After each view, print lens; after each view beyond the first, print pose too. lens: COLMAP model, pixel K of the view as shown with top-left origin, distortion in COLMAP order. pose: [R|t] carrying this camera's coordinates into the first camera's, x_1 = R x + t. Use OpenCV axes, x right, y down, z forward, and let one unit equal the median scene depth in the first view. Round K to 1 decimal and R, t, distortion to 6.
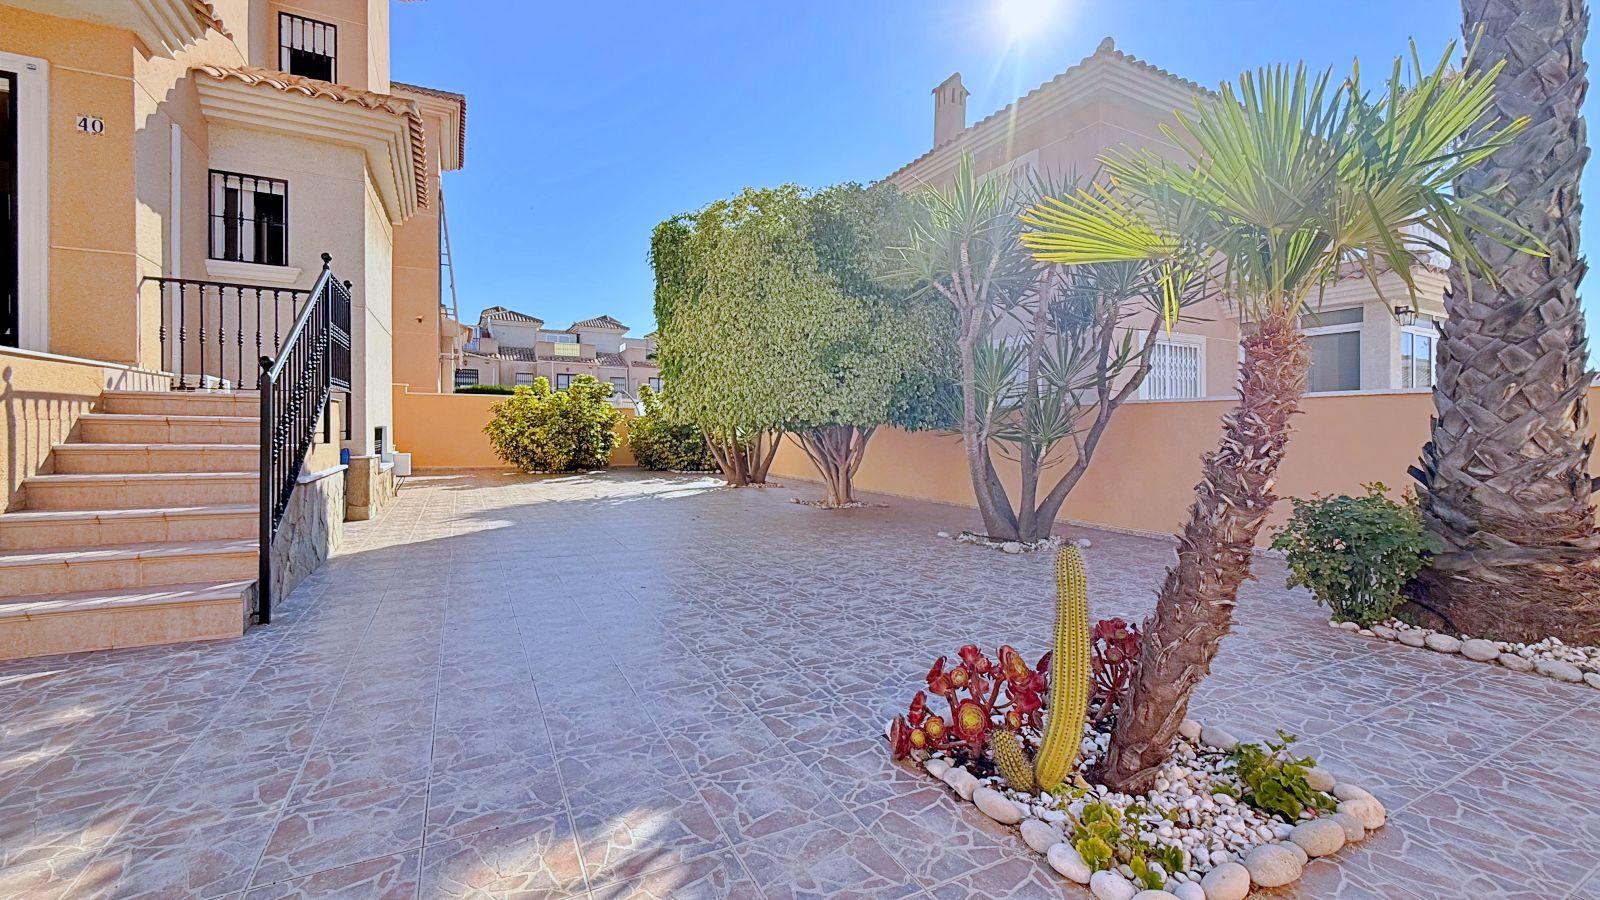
lens RADIAL K [[630.9, 0, 800.0], [0, 630.9, 450.0], [0, 0, 1]] dist [-0.000244, -0.000059]
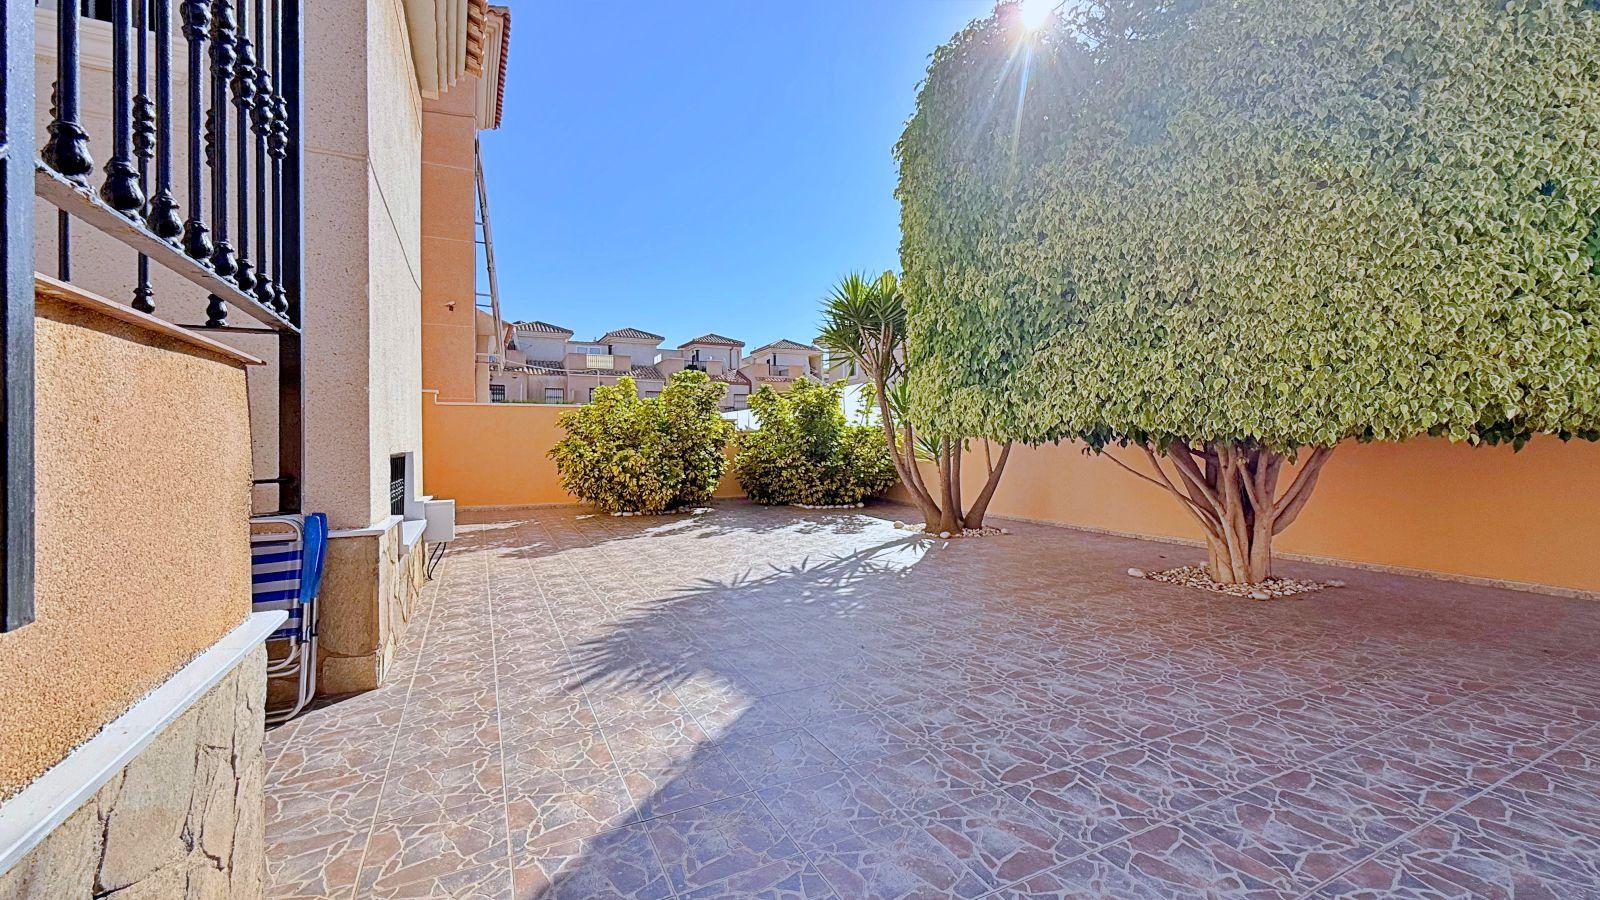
lens RADIAL K [[630.9, 0, 800.0], [0, 630.9, 450.0], [0, 0, 1]] dist [-0.000244, -0.000059]
pose [[0.999680, -0.017432, -0.018321, -0.206467], [0.016982, 0.999557, -0.024428, -0.013870], [0.018739, 0.024109, 0.999534, 0.306765]]
